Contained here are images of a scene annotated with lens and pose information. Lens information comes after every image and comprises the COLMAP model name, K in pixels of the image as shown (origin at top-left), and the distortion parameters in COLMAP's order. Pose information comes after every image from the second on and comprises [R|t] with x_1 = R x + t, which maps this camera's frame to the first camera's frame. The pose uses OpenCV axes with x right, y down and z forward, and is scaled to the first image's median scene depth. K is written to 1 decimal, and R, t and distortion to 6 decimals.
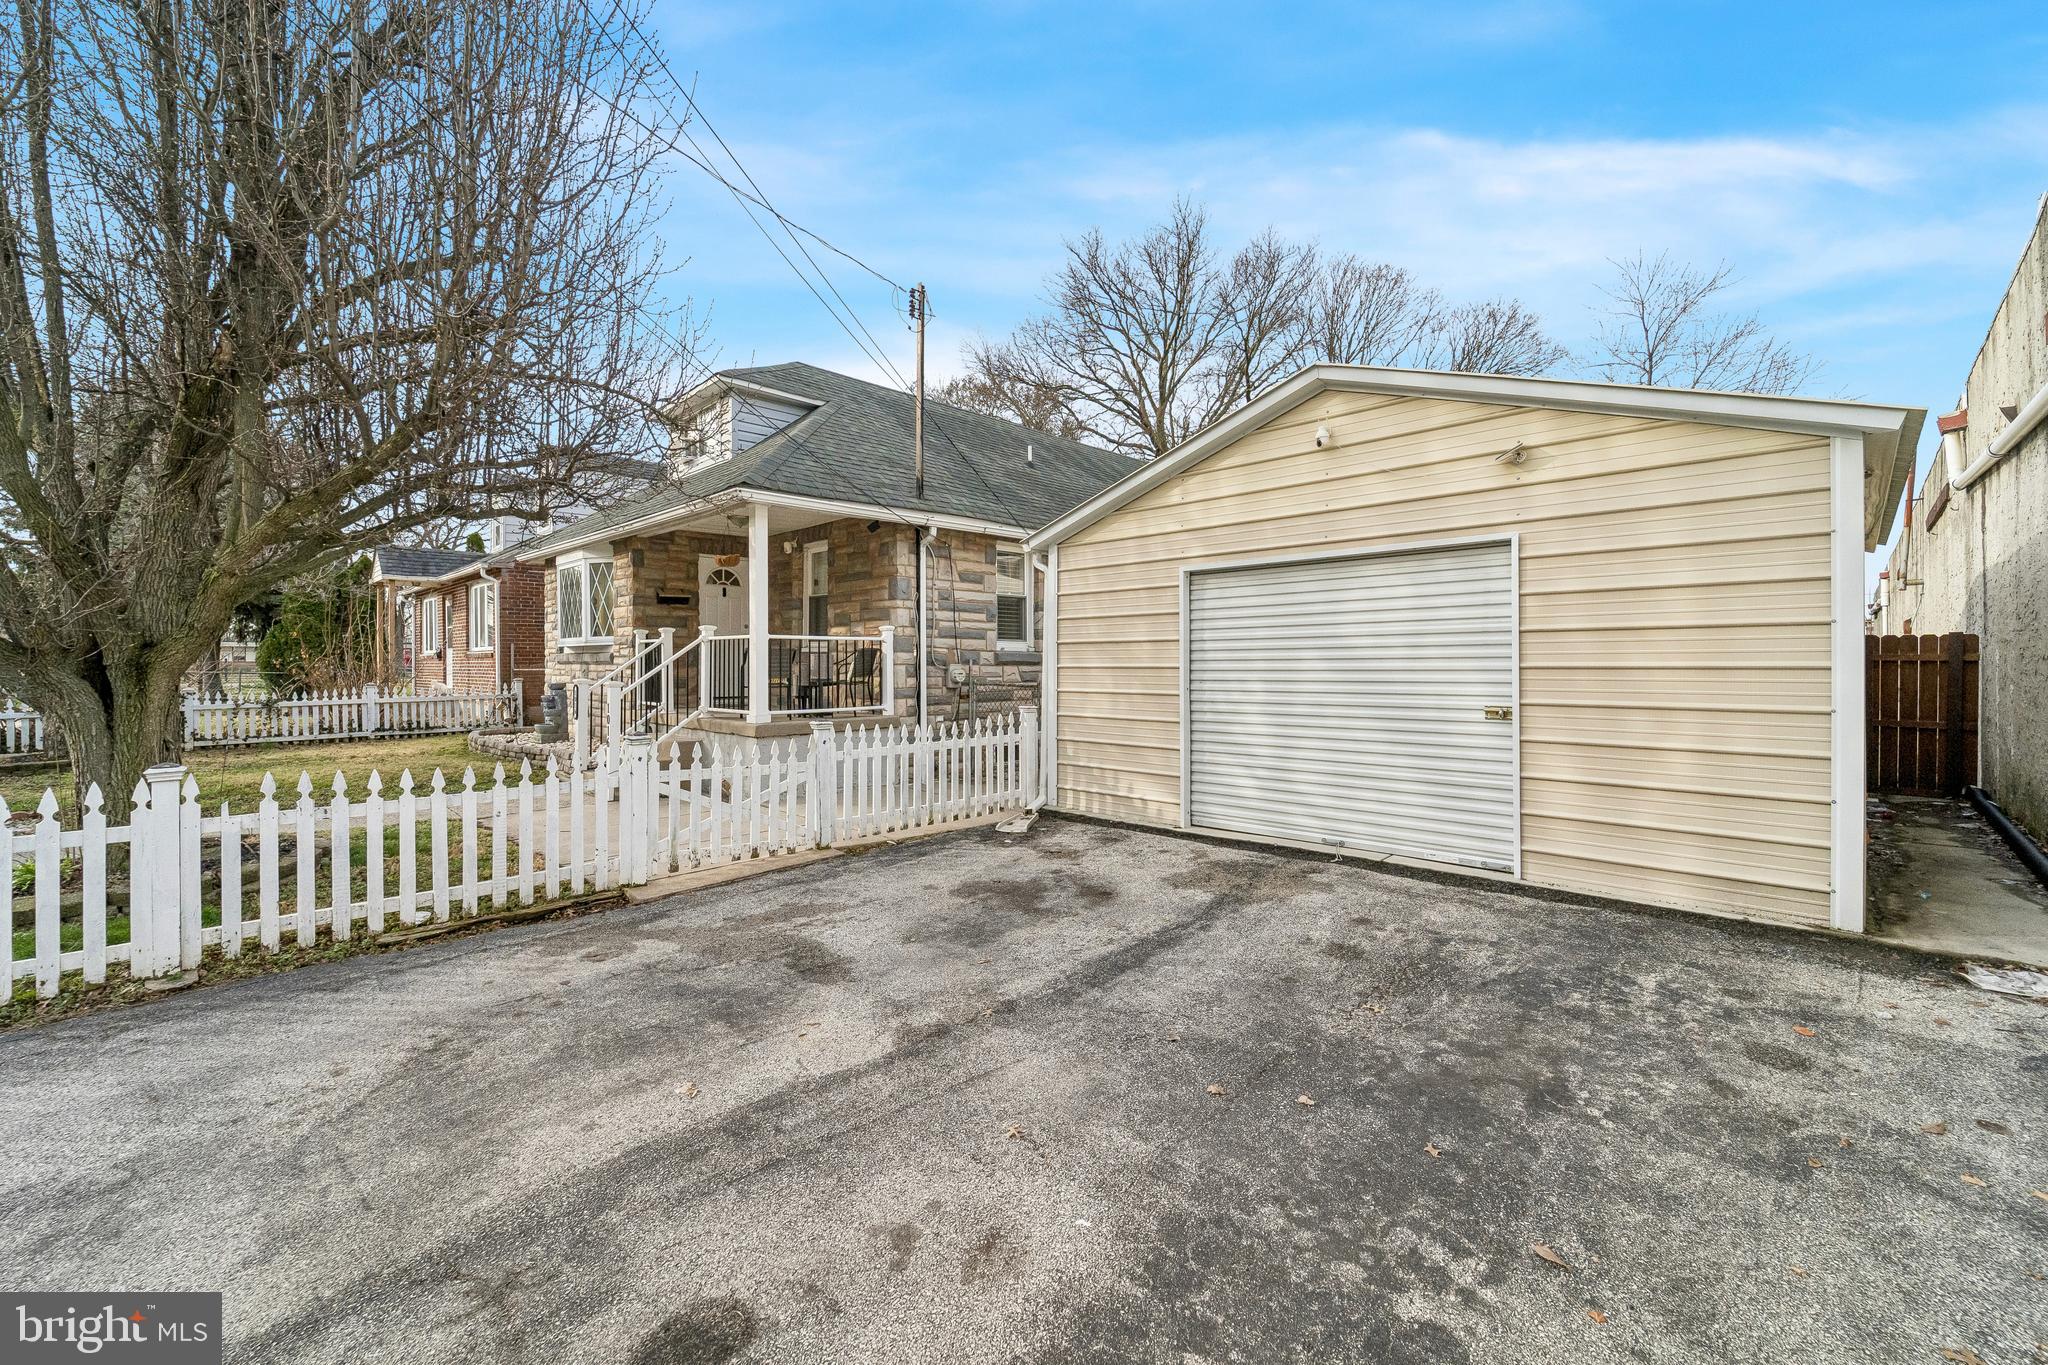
lens RADIAL K [[841.2, 0, 1034.0], [0, 841.2, 674.8], [0, 0, 1]] dist [-0.000832, -0.000205]
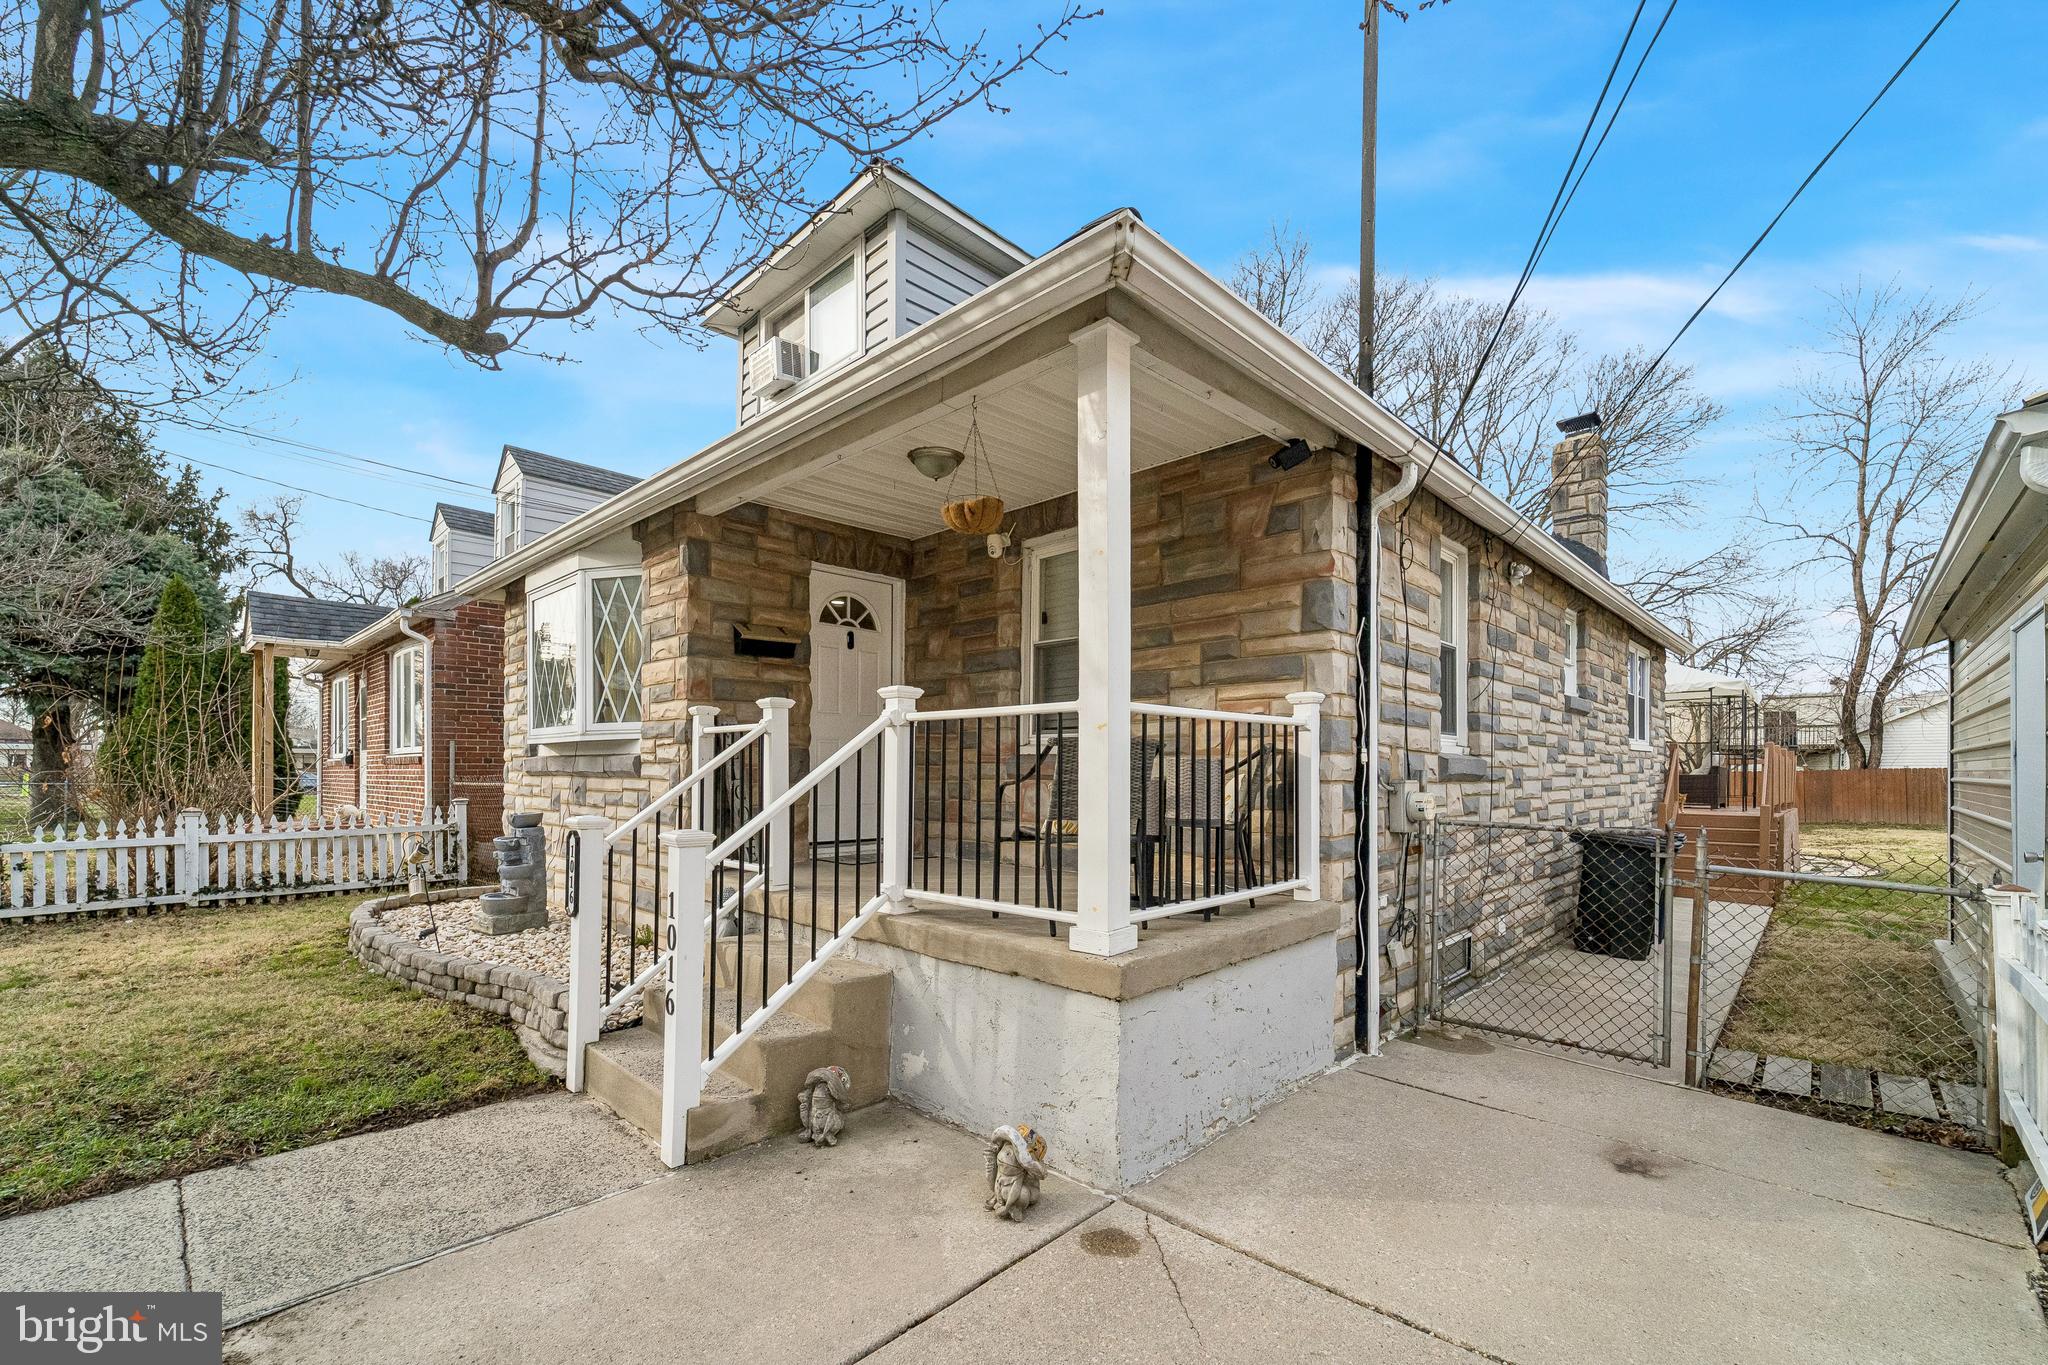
lens RADIAL K [[841.2, 0, 1034.9], [0, 841.2, 779.1], [0, 0, 1]] dist [-0.000832, -0.000205]
pose [[0.999599, 0.001993, 0.028261, -0.266231], [-0.001875, 0.999989, -0.004193, -0.009662], [-0.028269, 0.004138, 0.999592, 0.469602]]
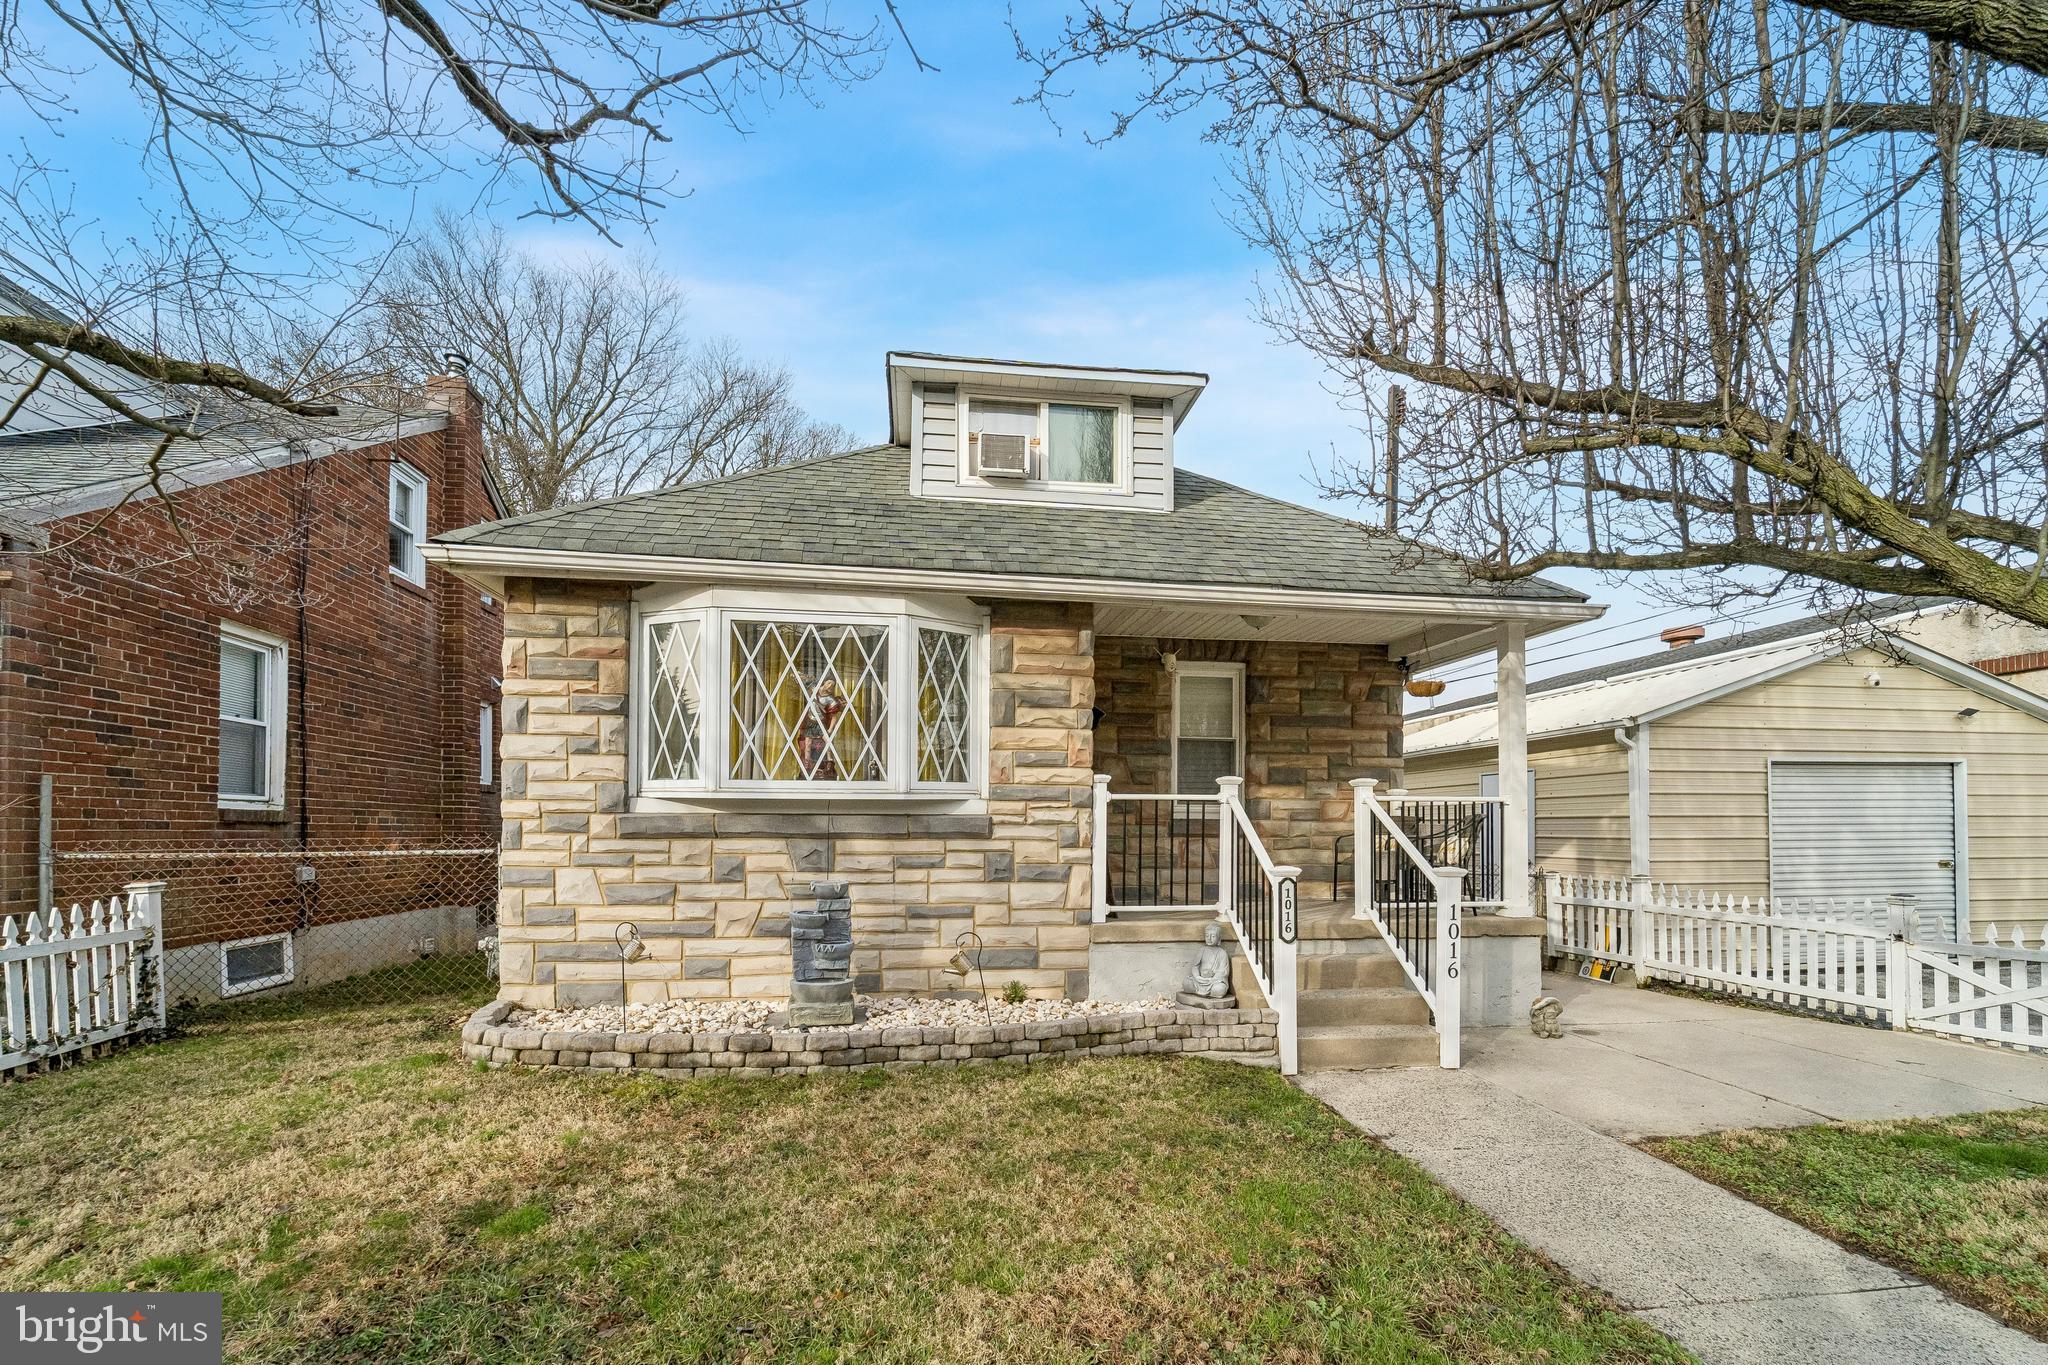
lens RADIAL K [[841.2, 0, 1036.5], [0, 841.2, 817.6], [0, 0, 1]] dist [-0.000832, -0.000205]
pose [[0.601778, 0.008595, 0.798618, -0.846208], [0.009020, 0.999805, -0.017557, -0.015596], [-0.798613, 0.017769, 0.601583, 0.645166]]
